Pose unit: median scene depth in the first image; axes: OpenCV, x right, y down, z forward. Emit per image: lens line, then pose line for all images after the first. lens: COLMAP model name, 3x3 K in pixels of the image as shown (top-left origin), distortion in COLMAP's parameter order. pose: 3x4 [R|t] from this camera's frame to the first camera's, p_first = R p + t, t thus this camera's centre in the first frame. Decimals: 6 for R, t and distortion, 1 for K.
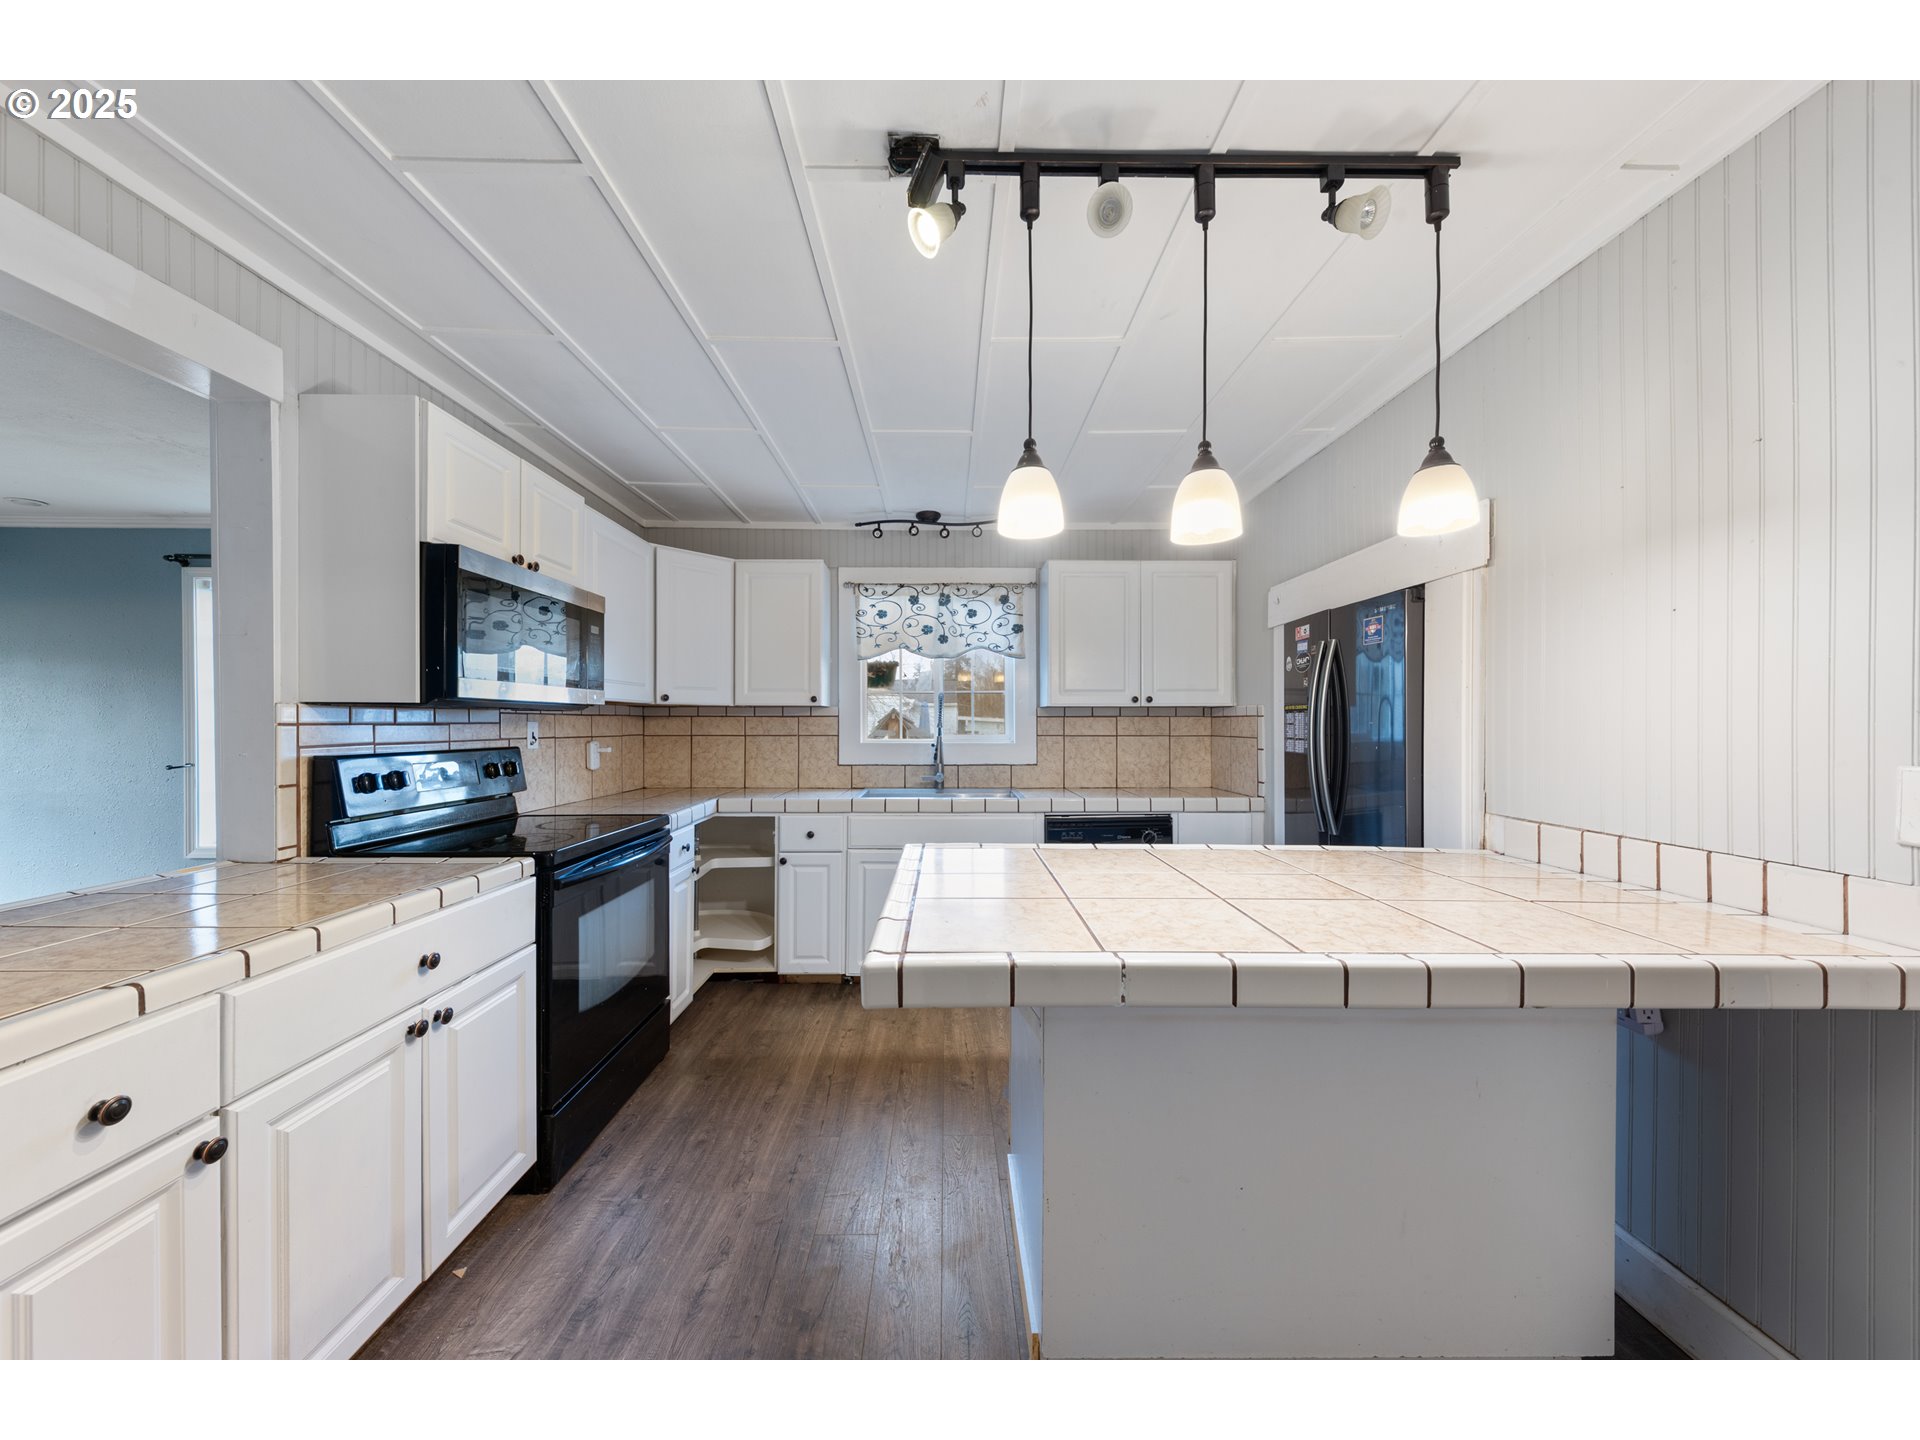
lens RADIAL K [[665.5, 0, 942.4], [0, 665.5, 727.0], [0, 0, 1]] dist [-0.006197, -0.000609]
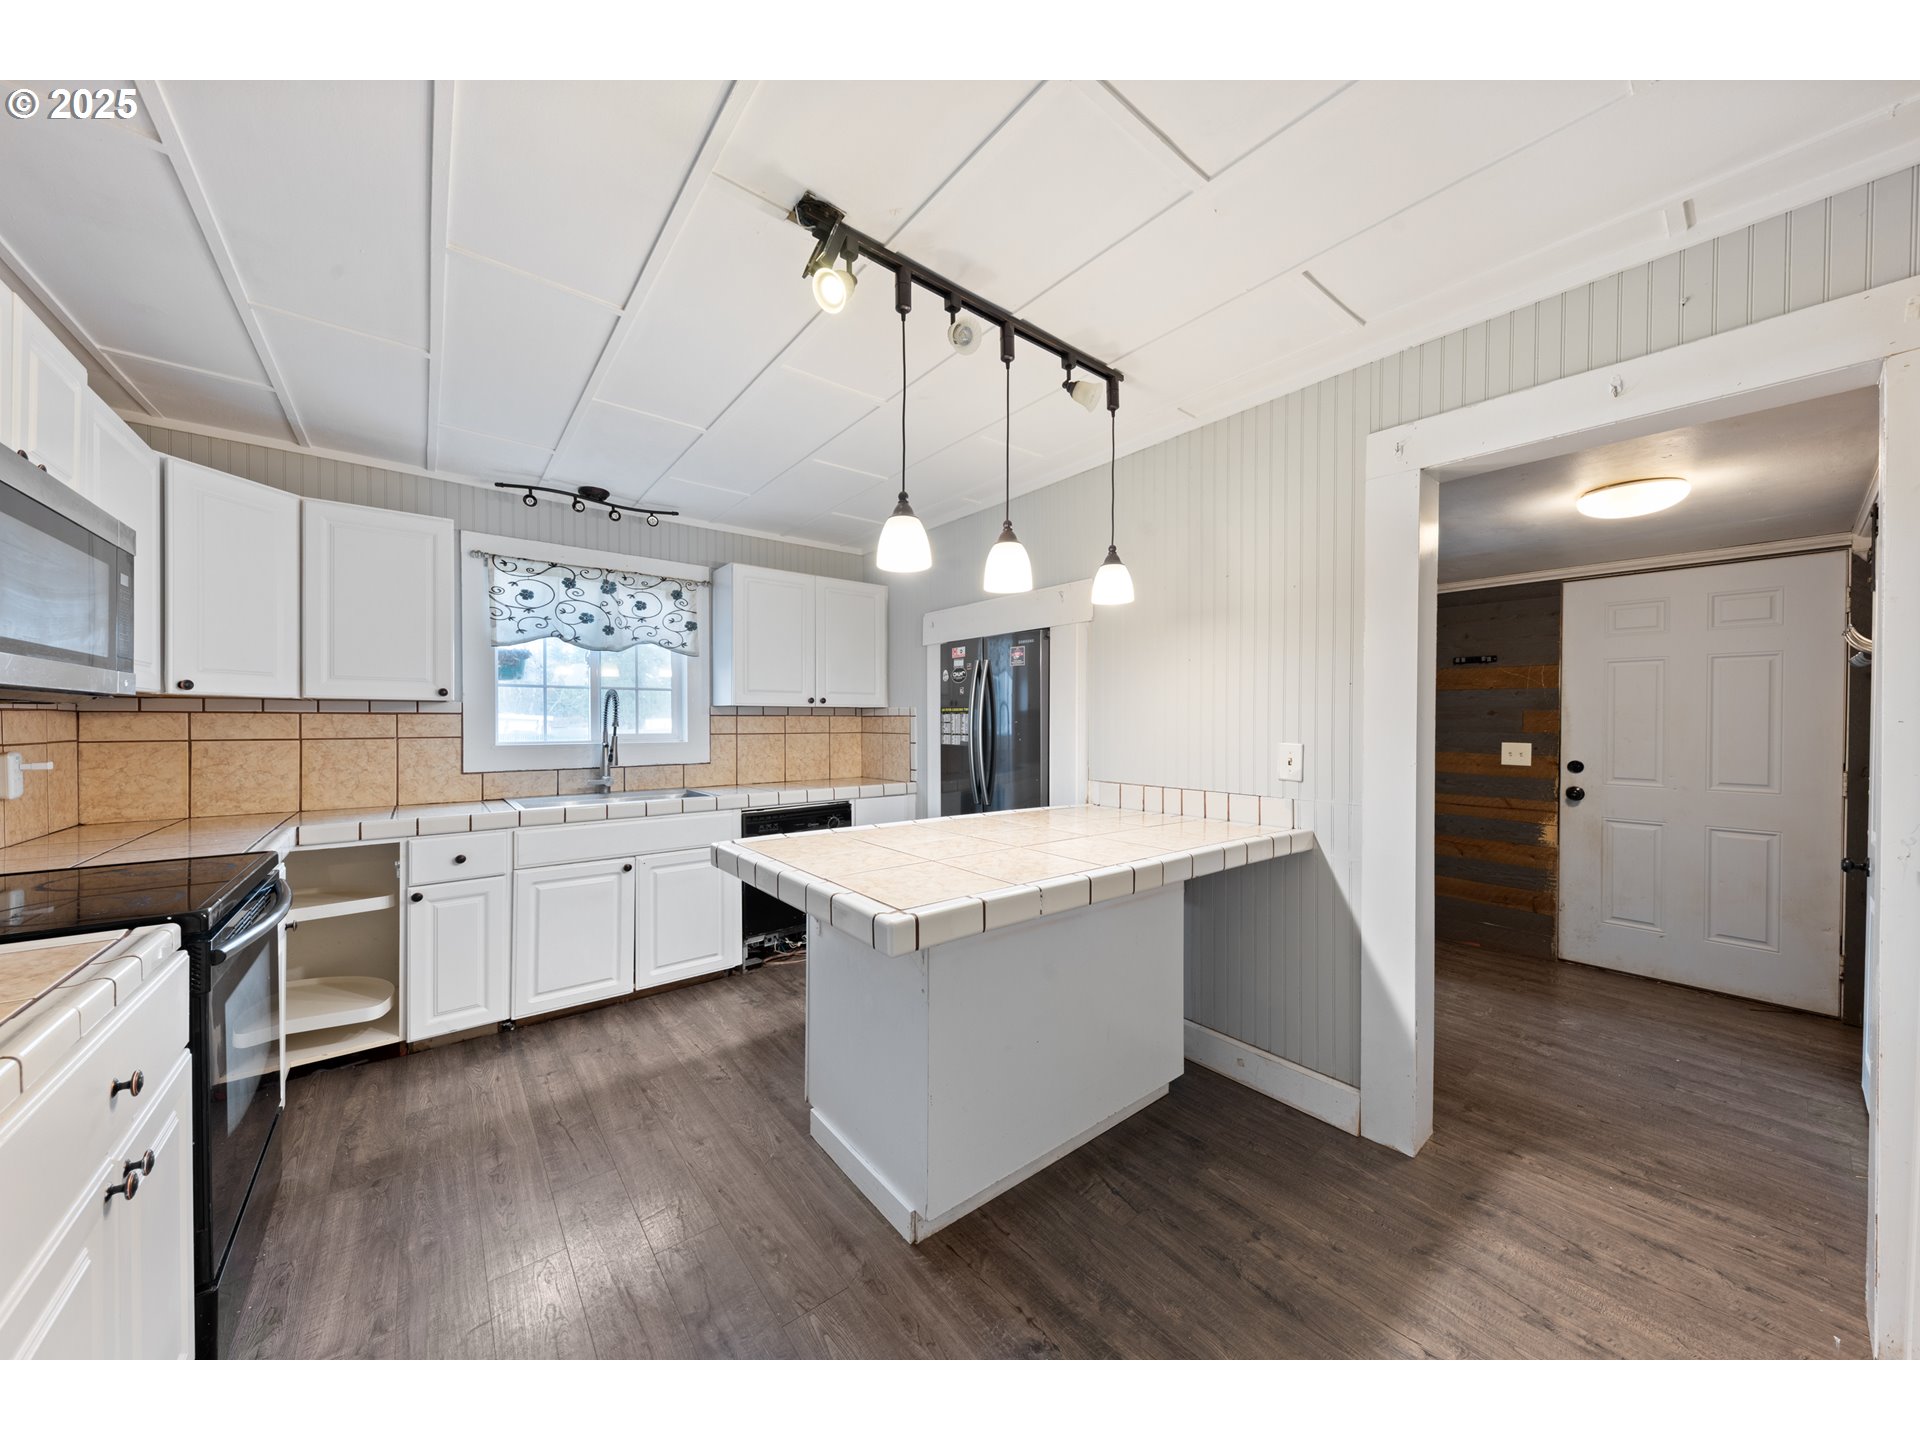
lens RADIAL K [[665.5, 0, 950.7], [0, 665.5, 729.9], [0, 0, 1]] dist [-0.006197, -0.000609]
pose [[0.780108, -0.008367, 0.625589, -0.258606], [0.003466, 0.999953, 0.009053, -0.001893], [-0.625636, -0.004894, 0.780100, -0.008330]]
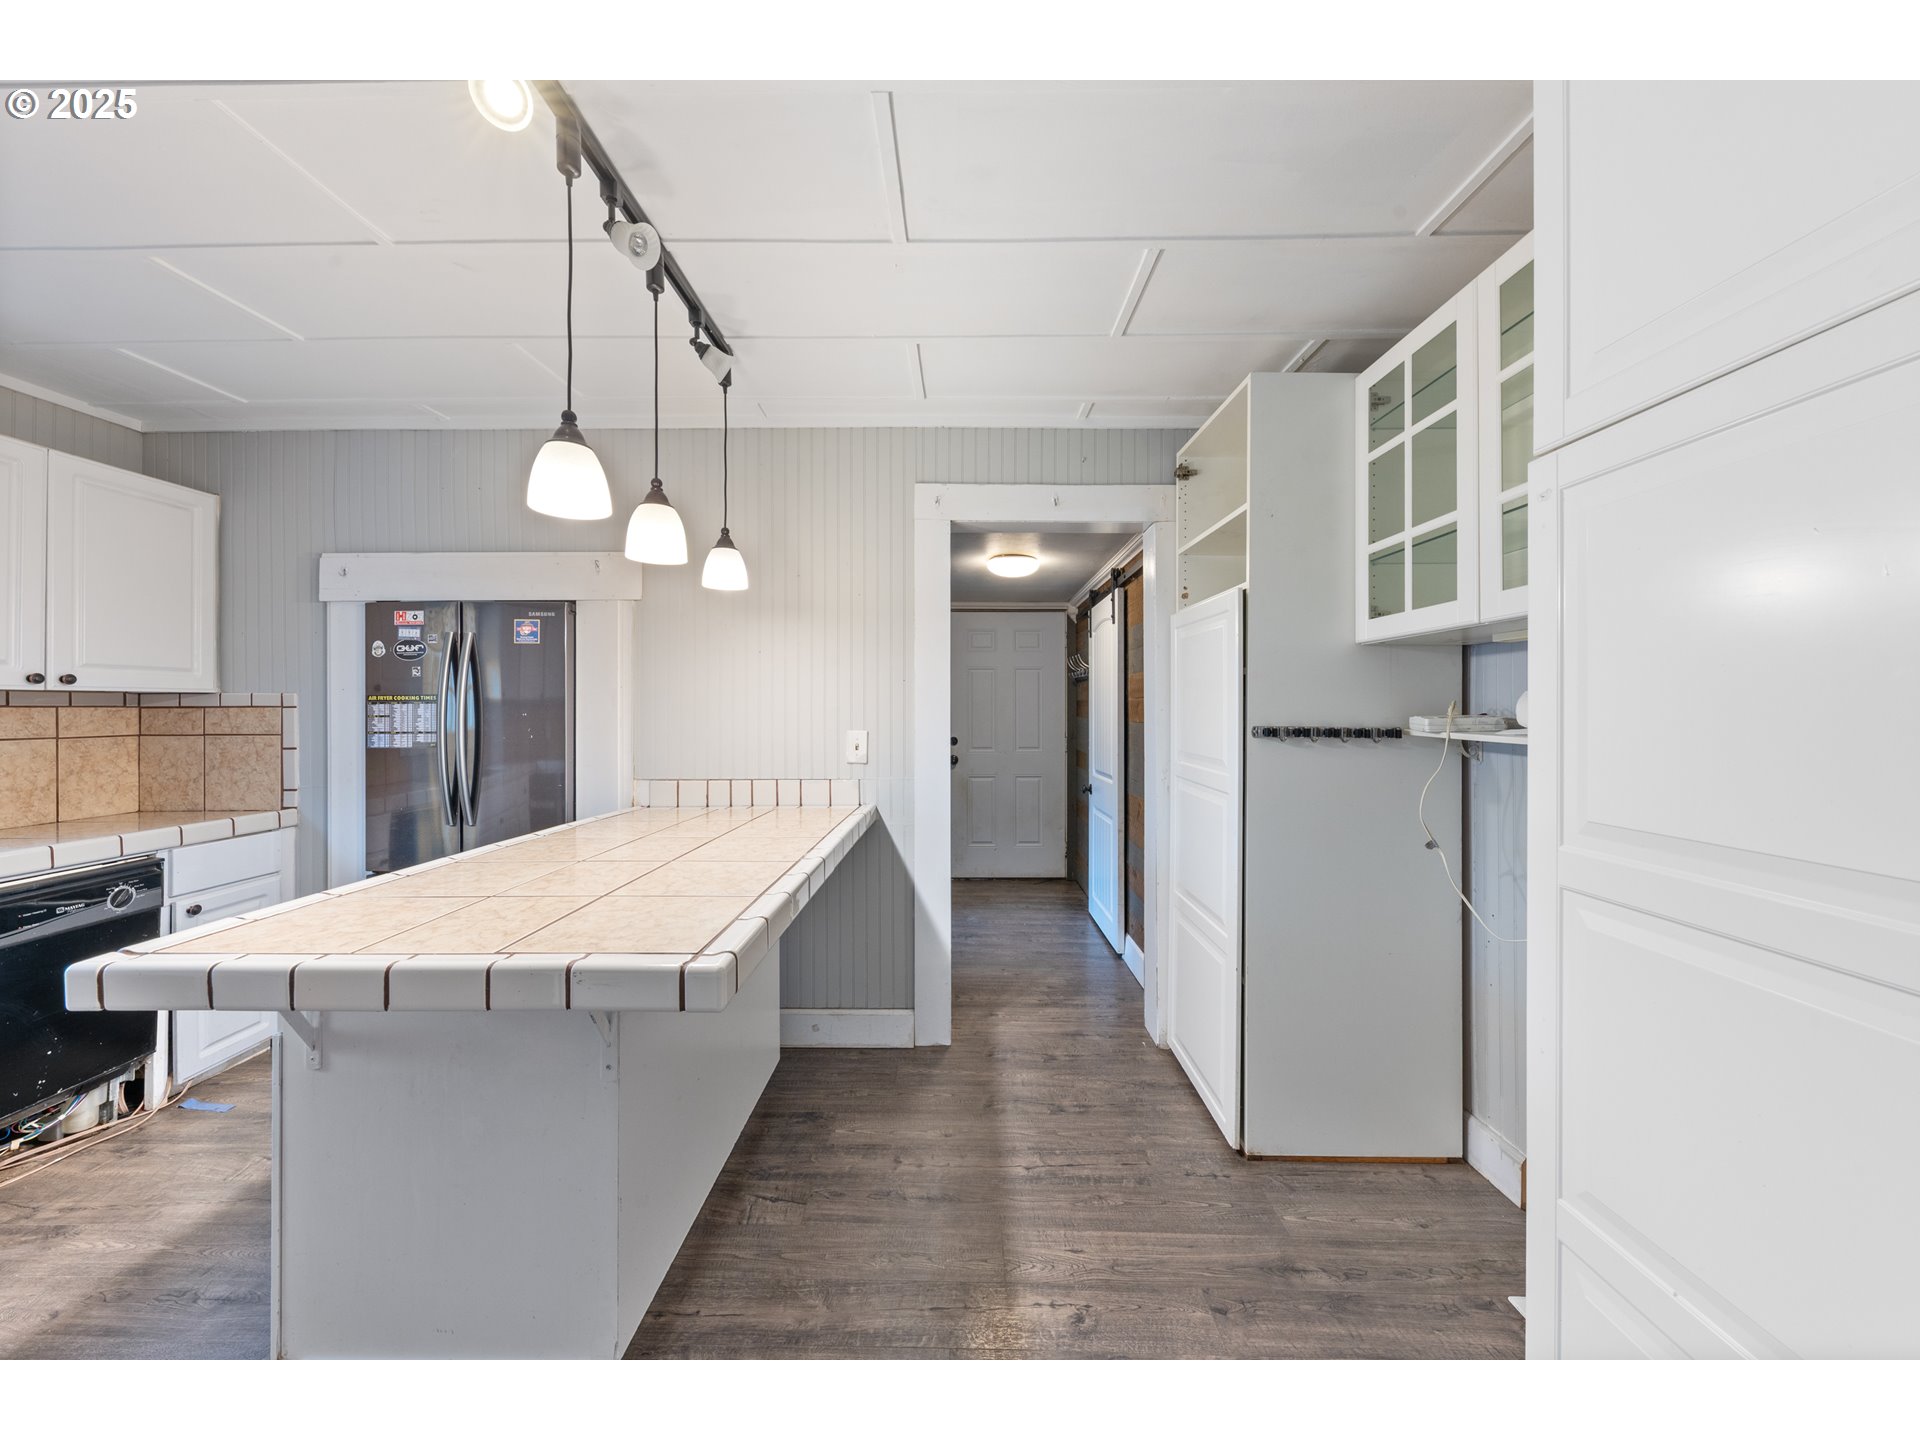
lens RADIAL K [[665.5, 0, 965.6], [0, 665.5, 708.9], [0, 0, 1]] dist [-0.006197, -0.000609]
pose [[-0.015458, -0.001407, 0.999880, -0.358184], [0.010808, 0.999940, 0.001574, -0.007155], [-0.999822, 0.010831, -0.015442, 0.211901]]
